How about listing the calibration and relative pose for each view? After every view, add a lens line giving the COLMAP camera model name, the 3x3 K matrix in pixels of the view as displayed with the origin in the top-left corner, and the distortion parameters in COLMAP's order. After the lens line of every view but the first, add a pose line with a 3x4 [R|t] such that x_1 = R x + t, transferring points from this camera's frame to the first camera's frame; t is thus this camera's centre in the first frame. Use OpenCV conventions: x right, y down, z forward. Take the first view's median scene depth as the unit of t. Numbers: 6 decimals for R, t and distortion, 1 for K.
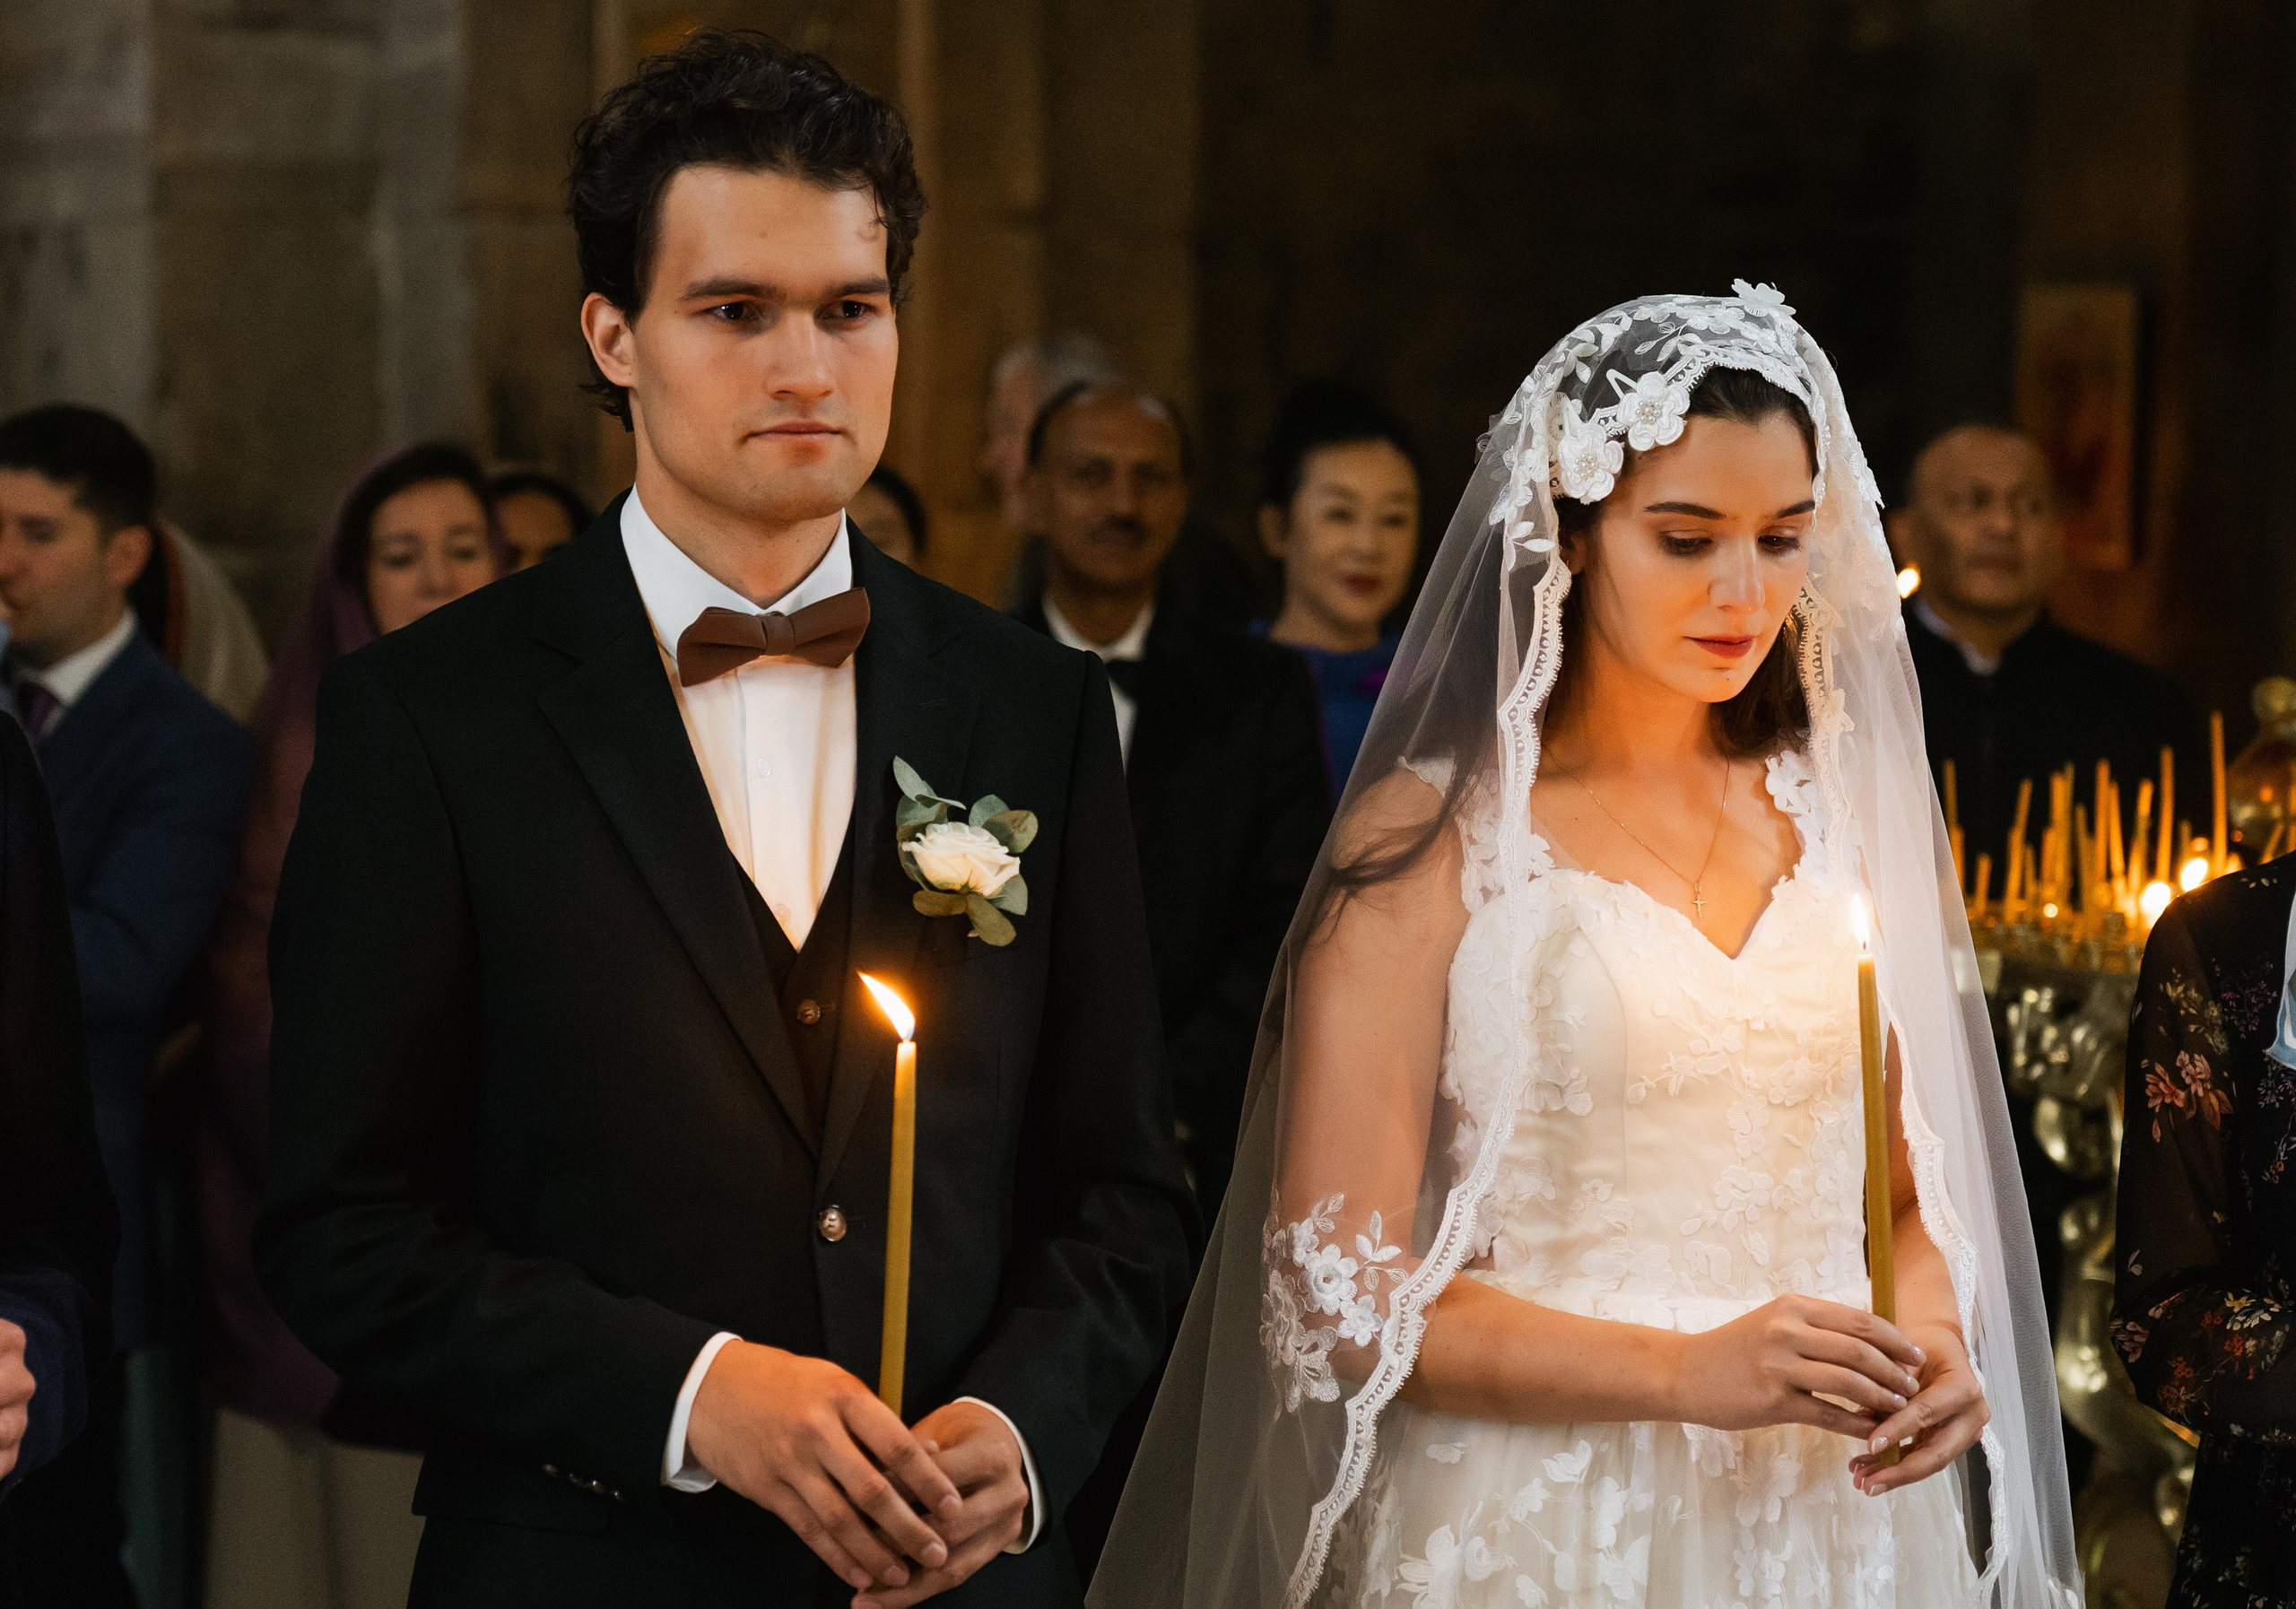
lens RADIAL K [[6999.9, 0, 1156.5], [0, 6999.9, 795.9], [0, 0, 1]] dist [0.279001, 0.000000]
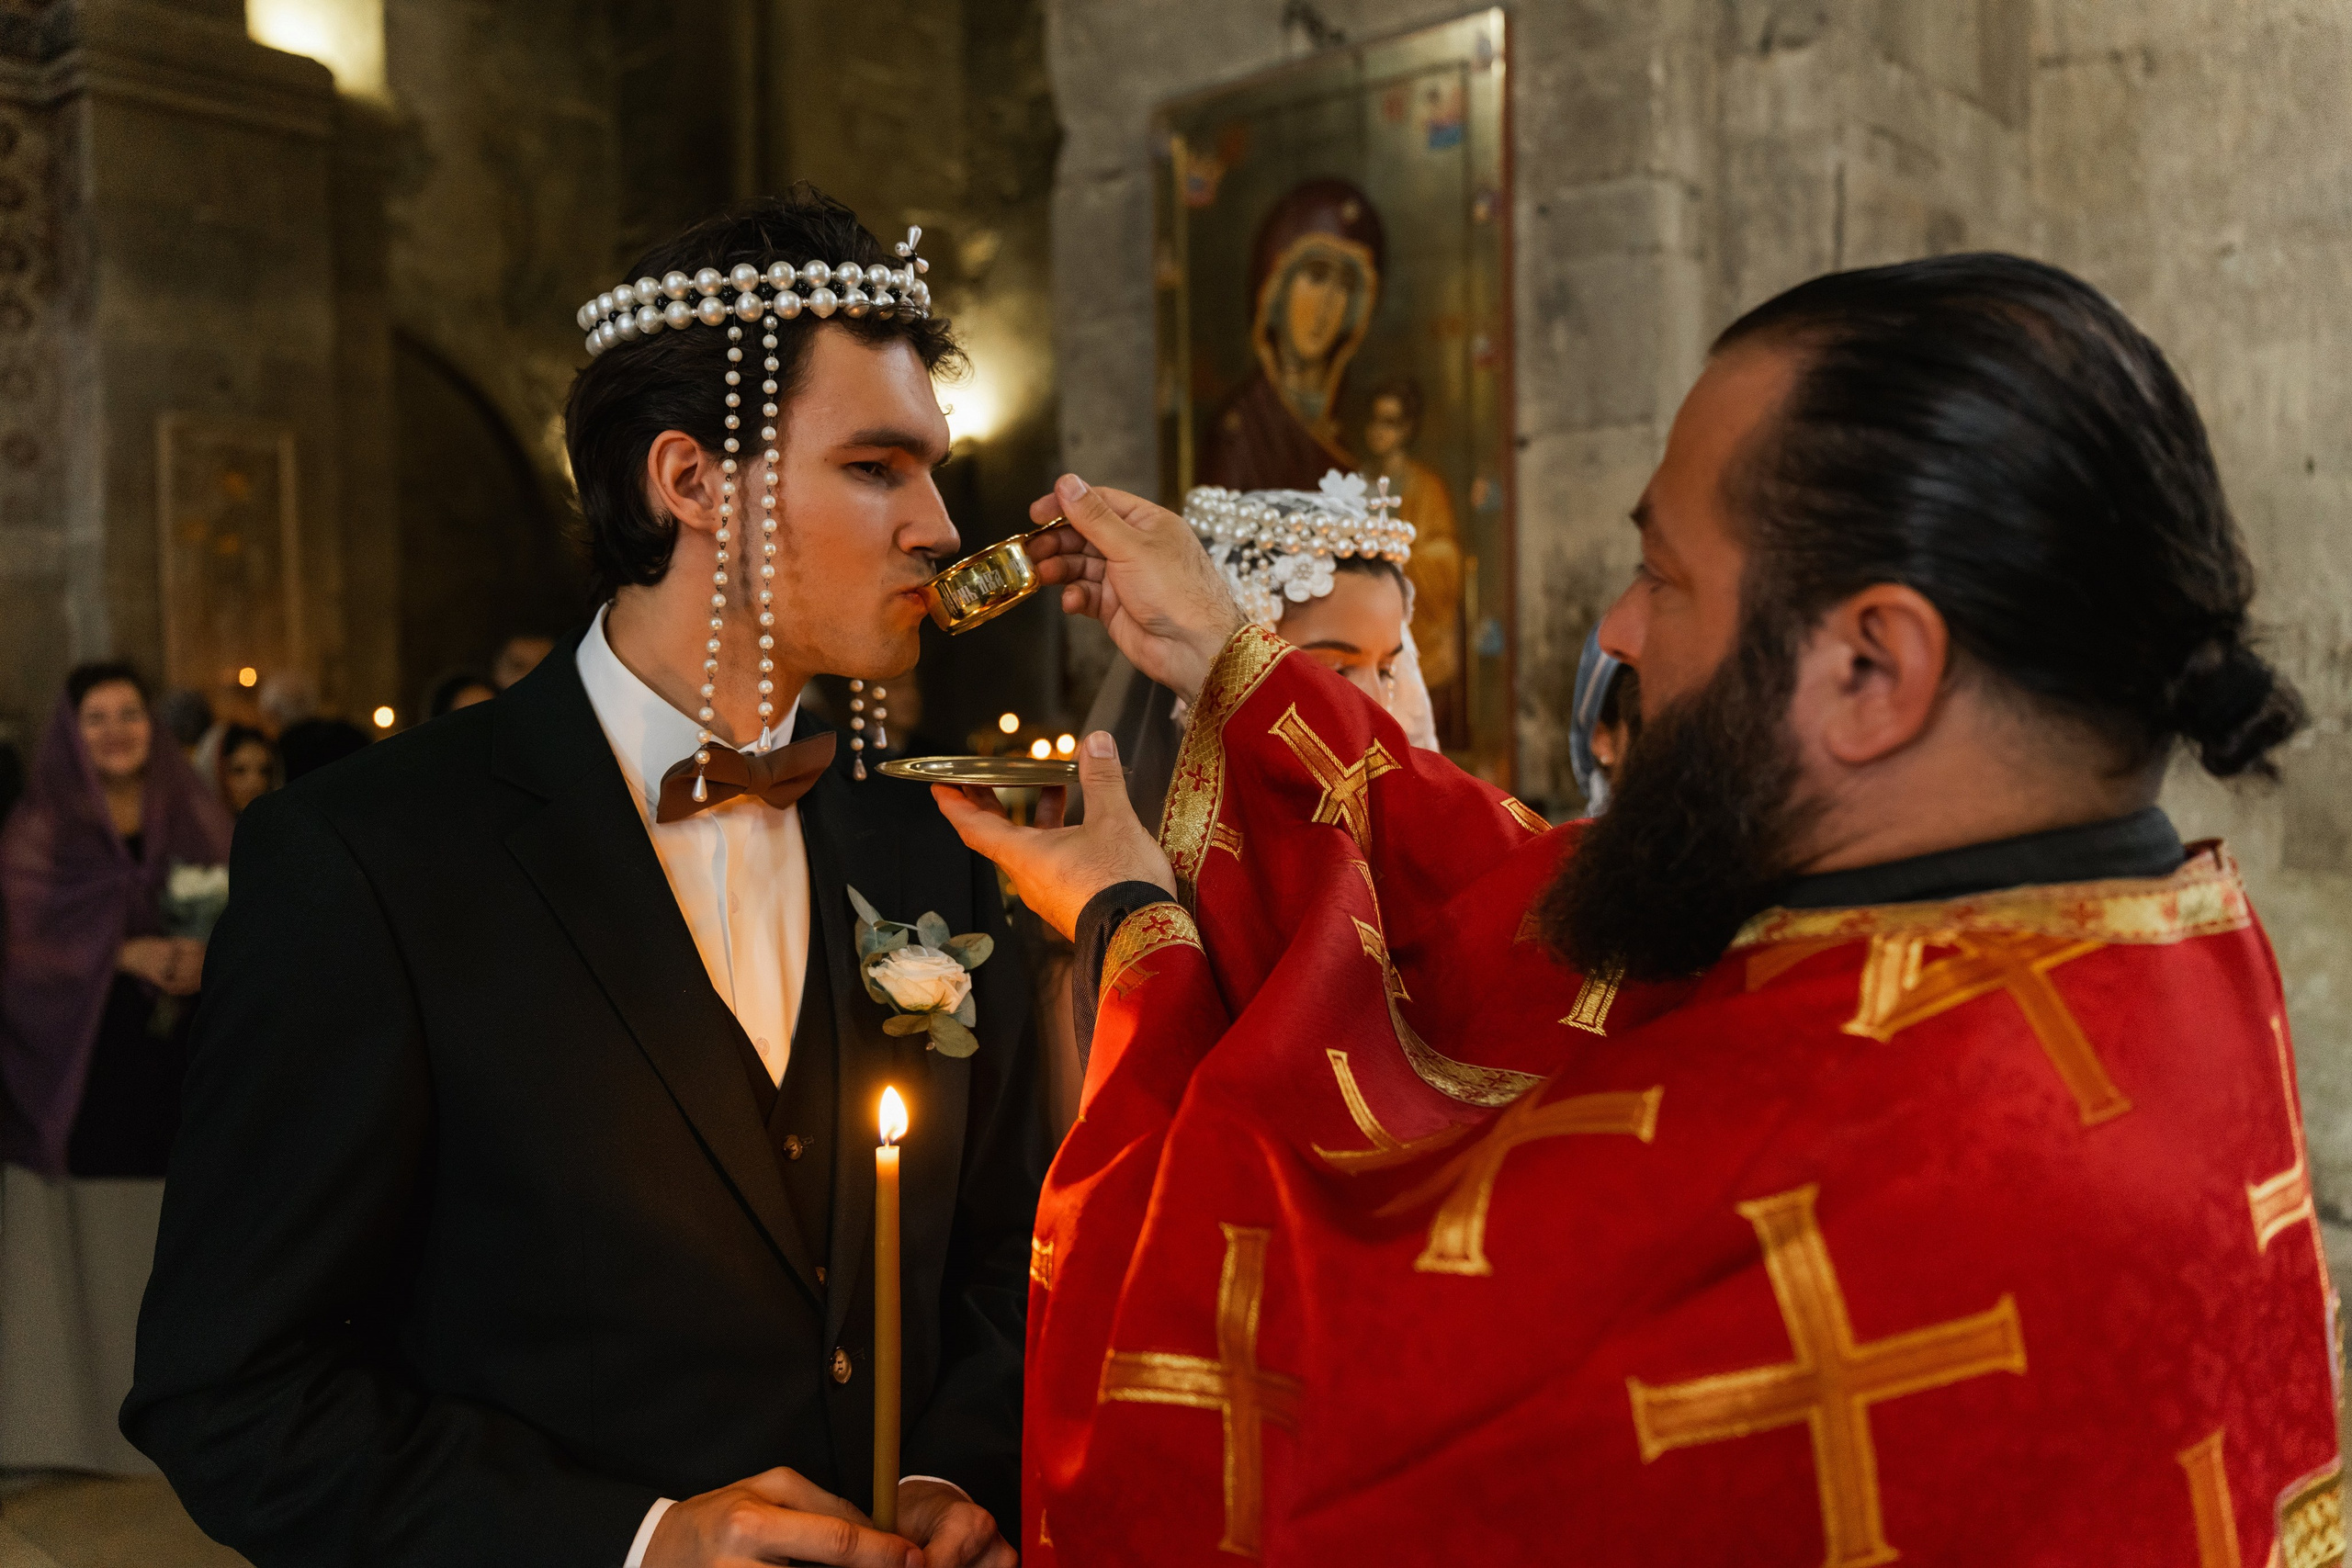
lens RADIAL K [[1874.4, 0, 1169.9], [0, 1874.4, 760.9], [0, 0, 1]] dist [-0.004013, -0.000796]
pose [[0.909154, -0.035386, 0.414955, -0.100513], [0.038654, 0.999253, 0.000524, -0.020184], [-0.414663, 0.015563, 0.909842, 0.688714]]
